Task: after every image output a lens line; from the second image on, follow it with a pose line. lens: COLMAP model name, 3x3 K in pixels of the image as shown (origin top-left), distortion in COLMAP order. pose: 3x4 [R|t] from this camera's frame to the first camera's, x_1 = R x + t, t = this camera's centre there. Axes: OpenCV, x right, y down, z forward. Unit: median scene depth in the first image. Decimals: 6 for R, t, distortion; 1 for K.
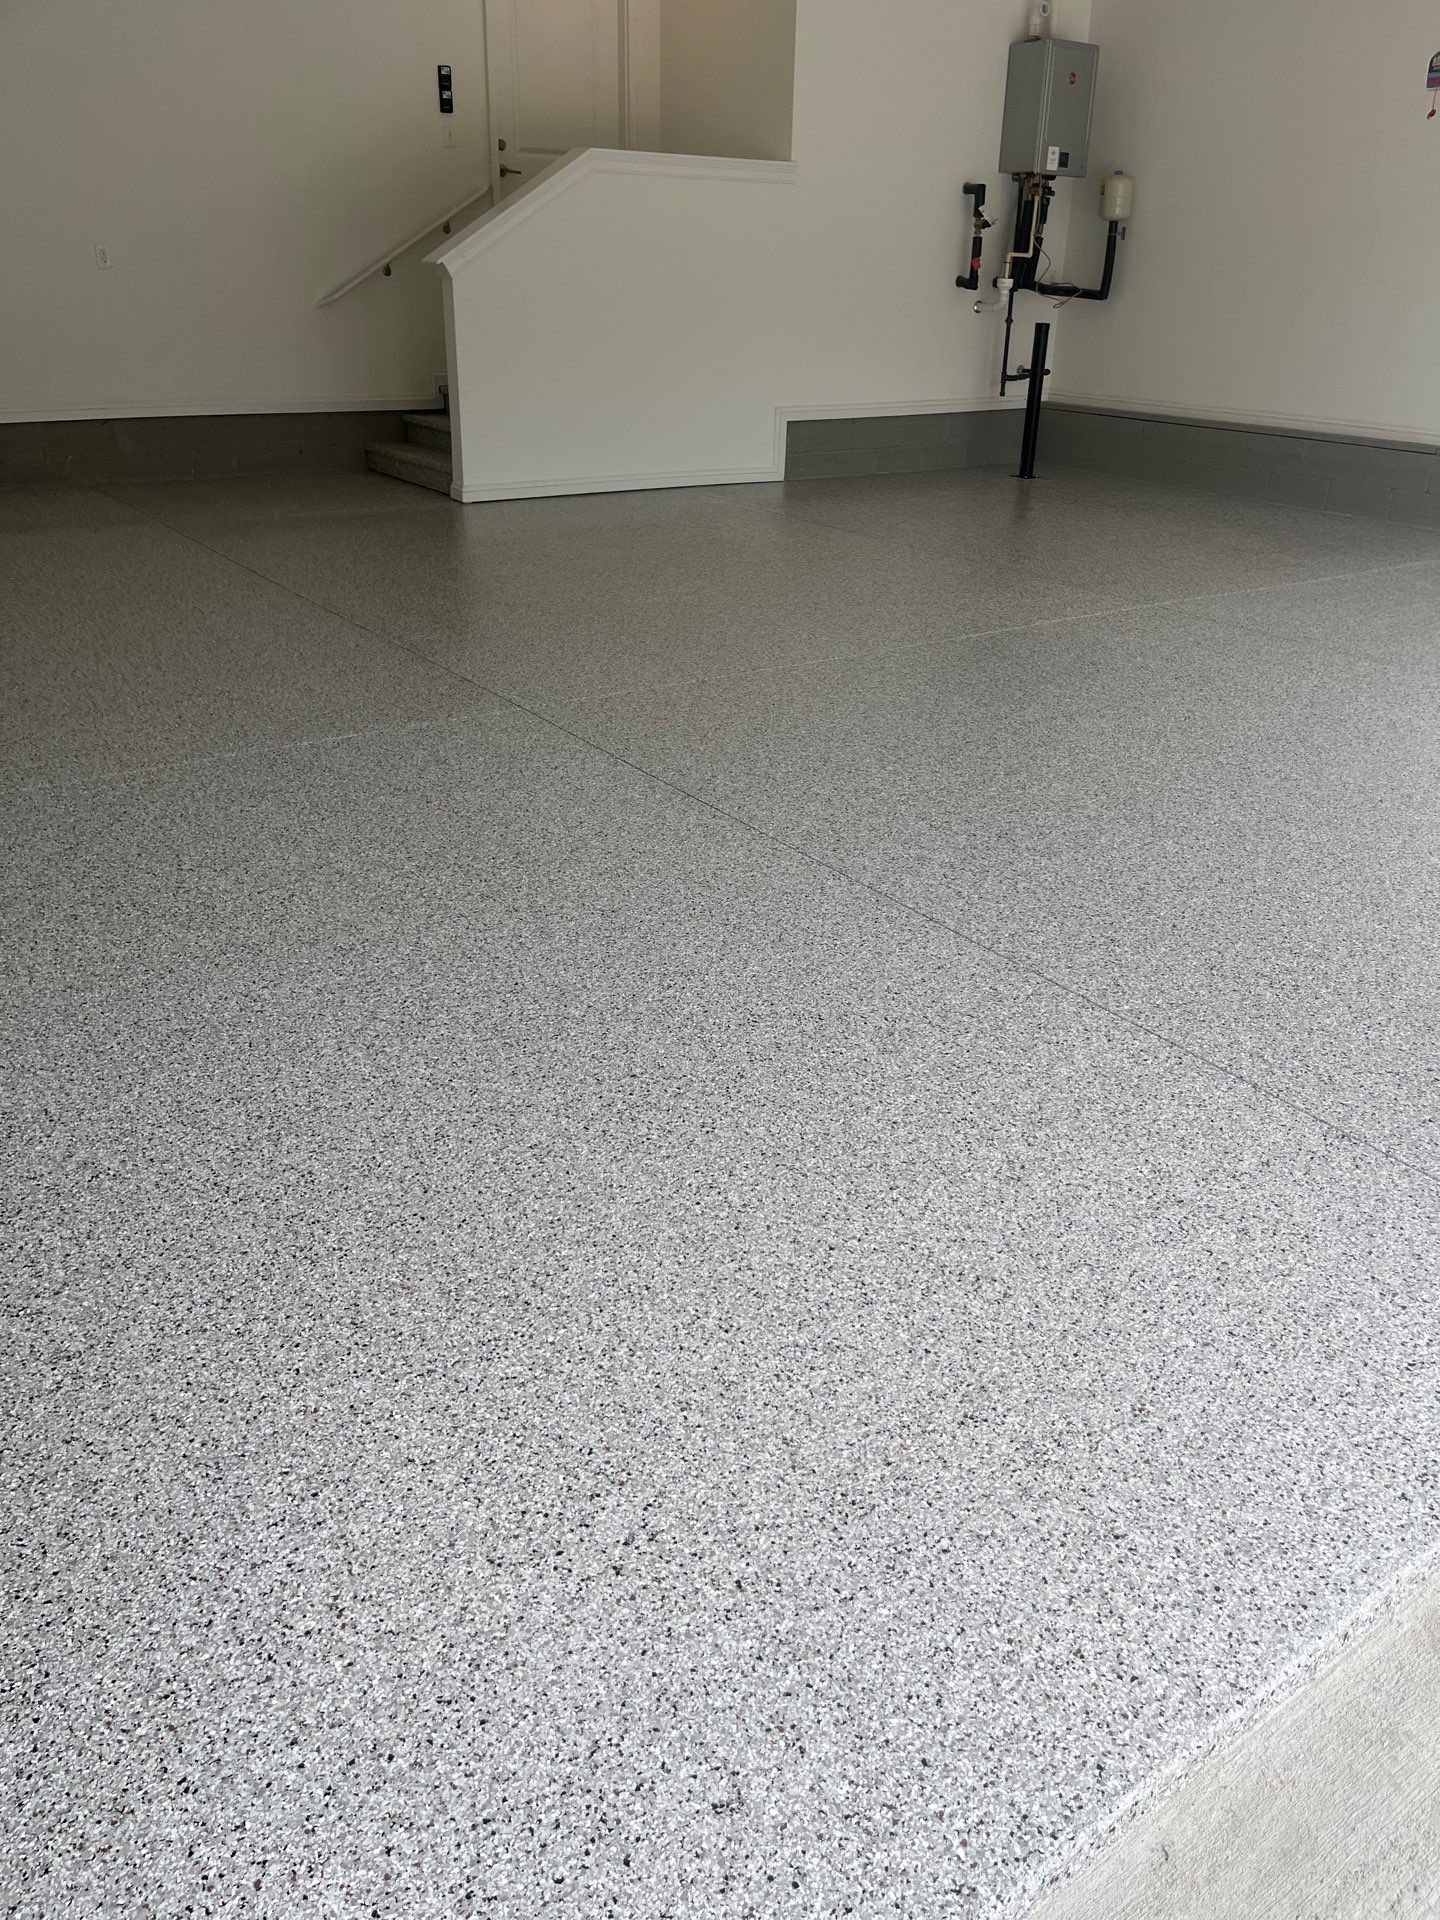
lens RADIAL K [[1459.2, 0, 748.5], [0, 1459.2, 964.5], [0, 0, 1]] dist [0.062008, -0.094022]
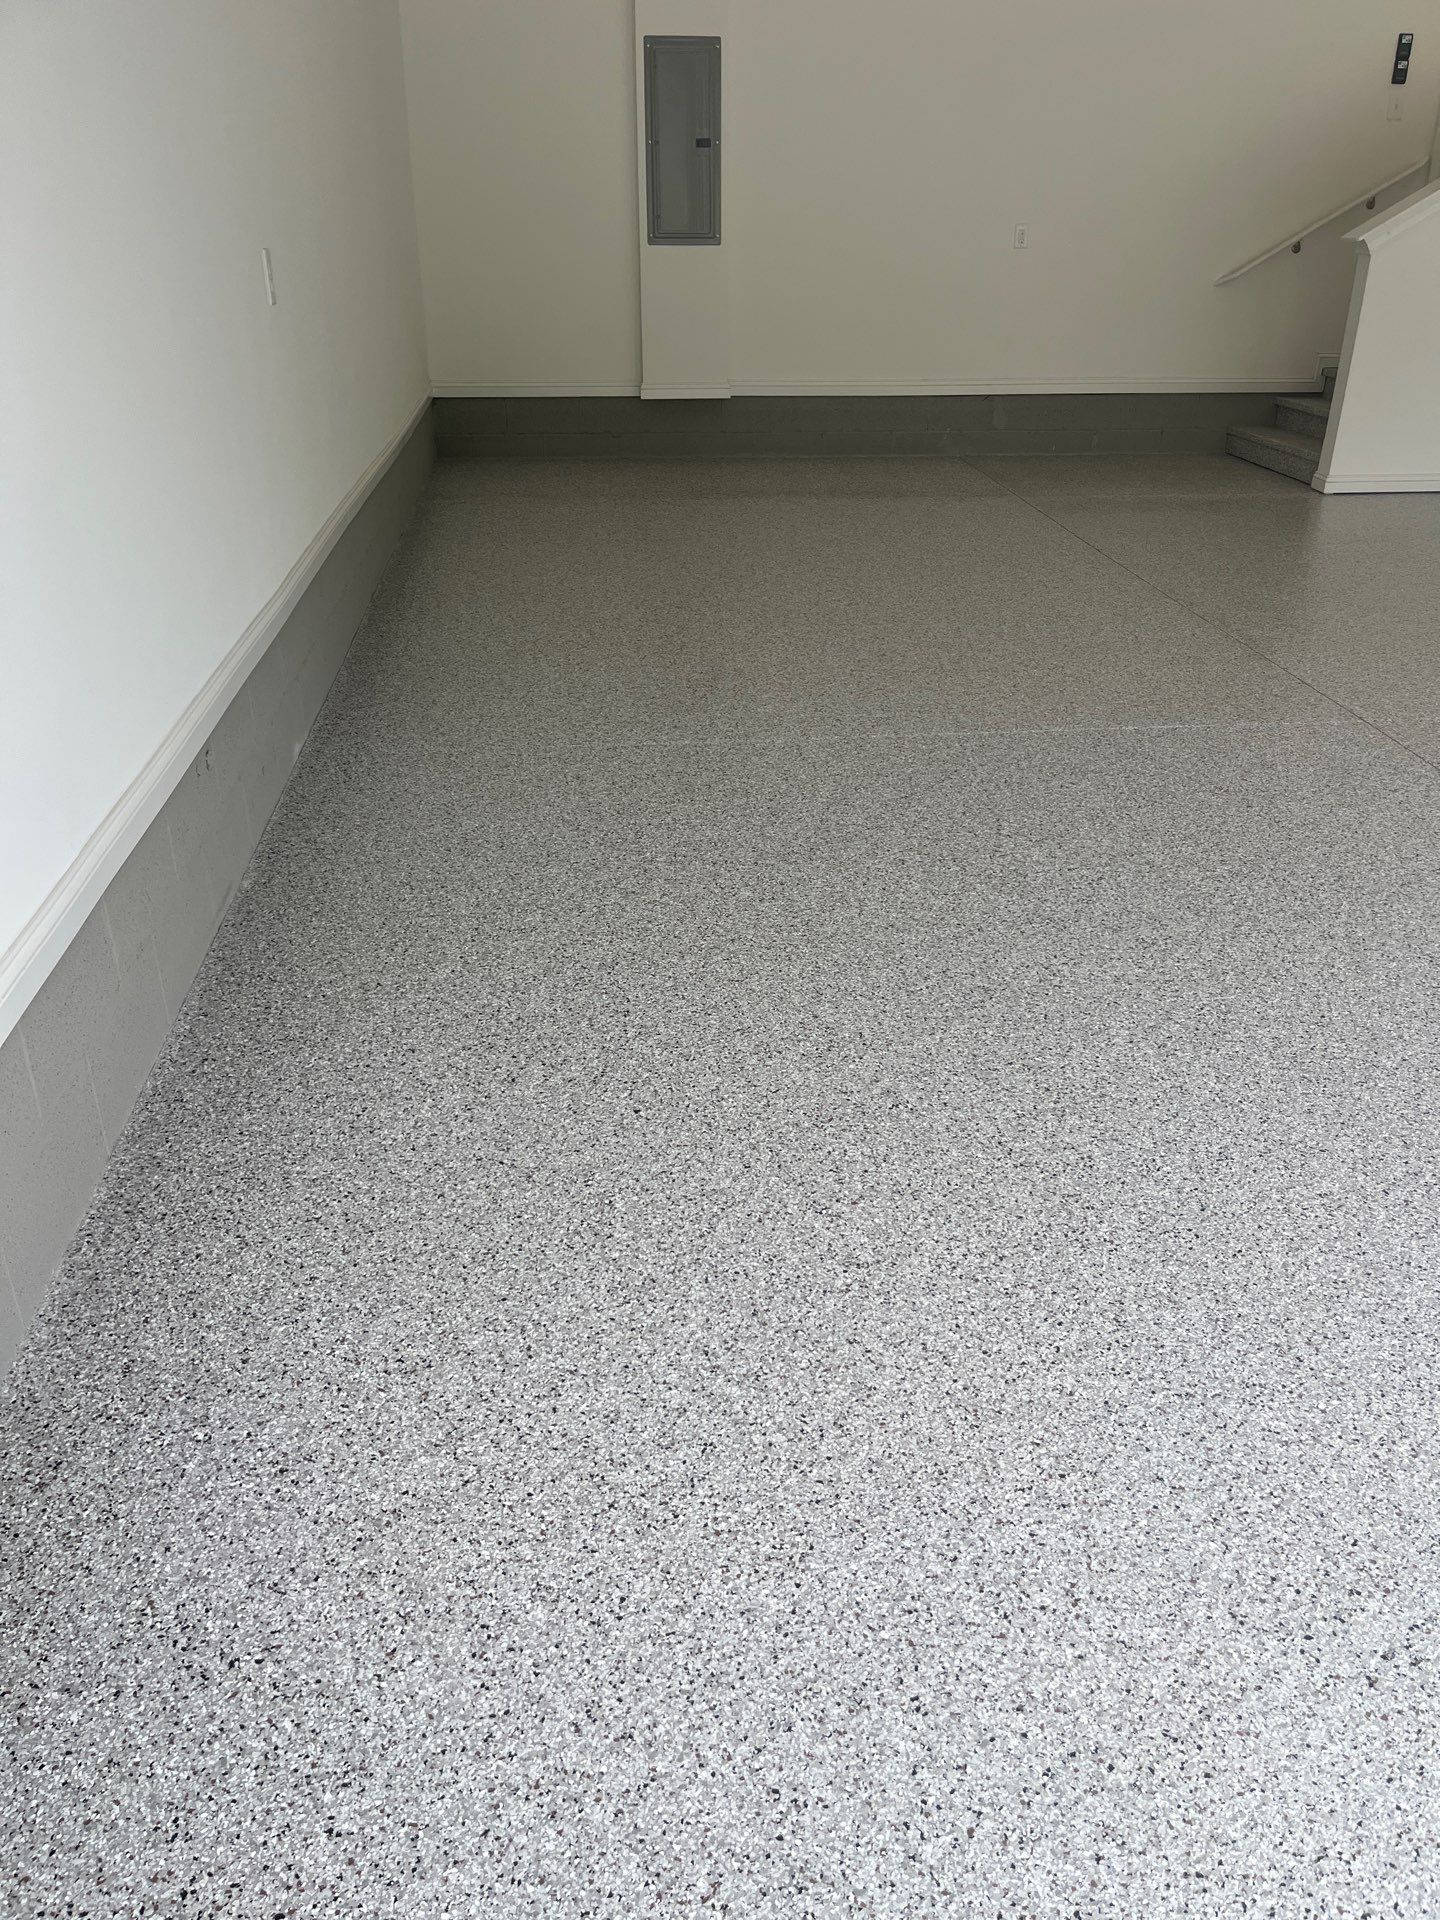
lens RADIAL K [[1459.2, 0, 735.6], [0, 1459.2, 974.3], [0, 0, 1]] dist [0.062008, -0.094022]
pose [[0.862595, 0.215757, -0.457579, -0.063507], [-0.207340, 0.975815, 0.069253, -0.000236], [0.461454, 0.035138, 0.886468, -0.008683]]
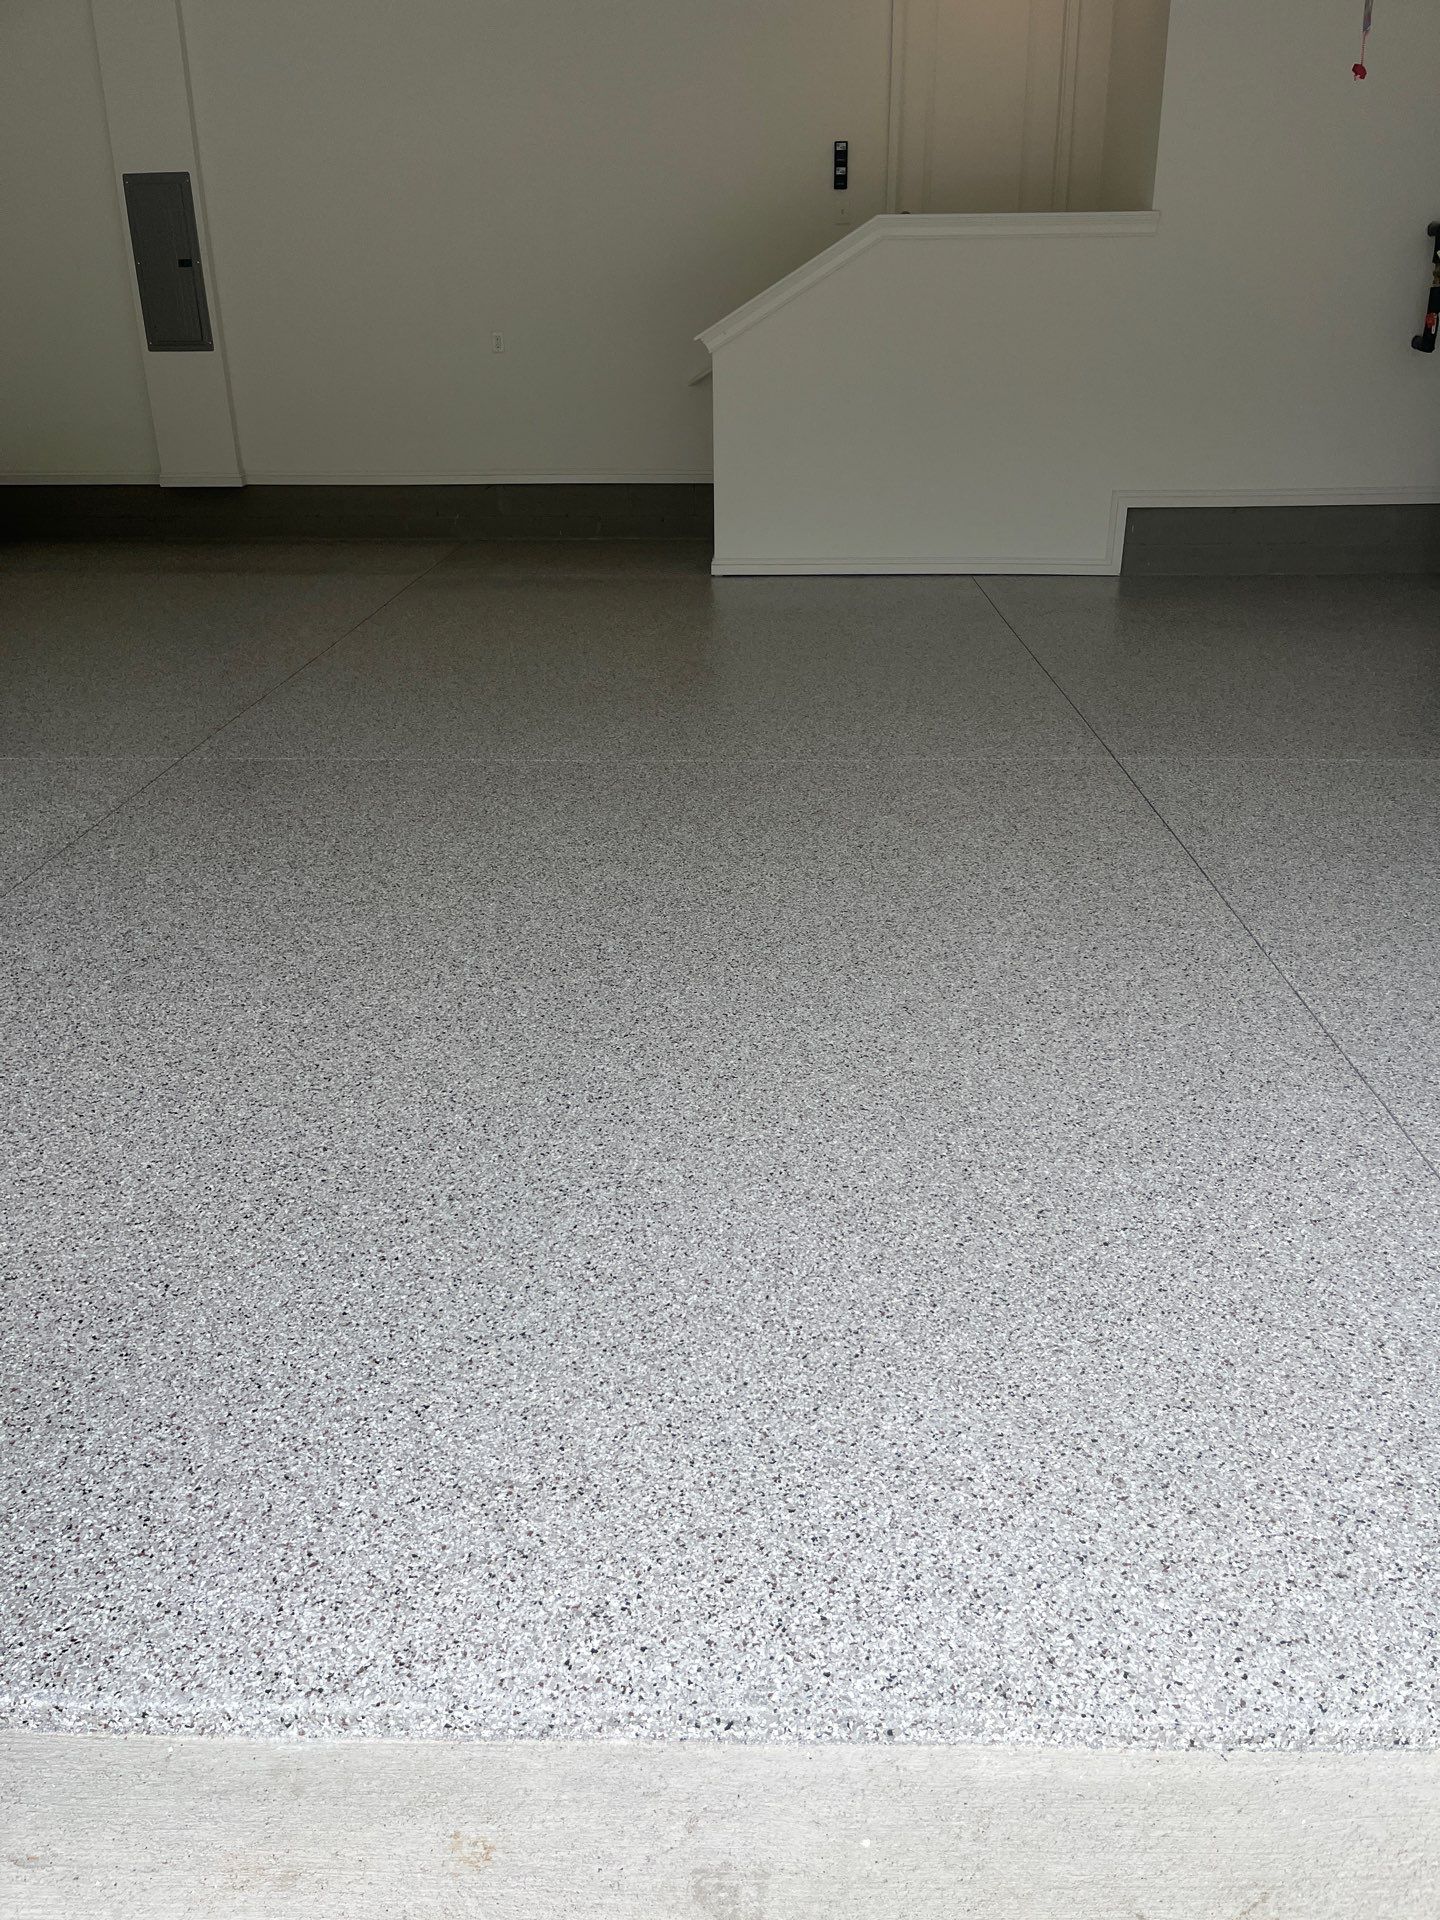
lens RADIAL K [[1459.2, 0, 729.6], [0, 1459.2, 968.9], [0, 0, 1]] dist [0.062008, -0.094022]
pose [[0.791745, 0.216782, -0.571092, 1.382516], [-0.241274, 0.969873, 0.033661, -0.283275], [0.561184, 0.111139, 0.820196, 0.679840]]
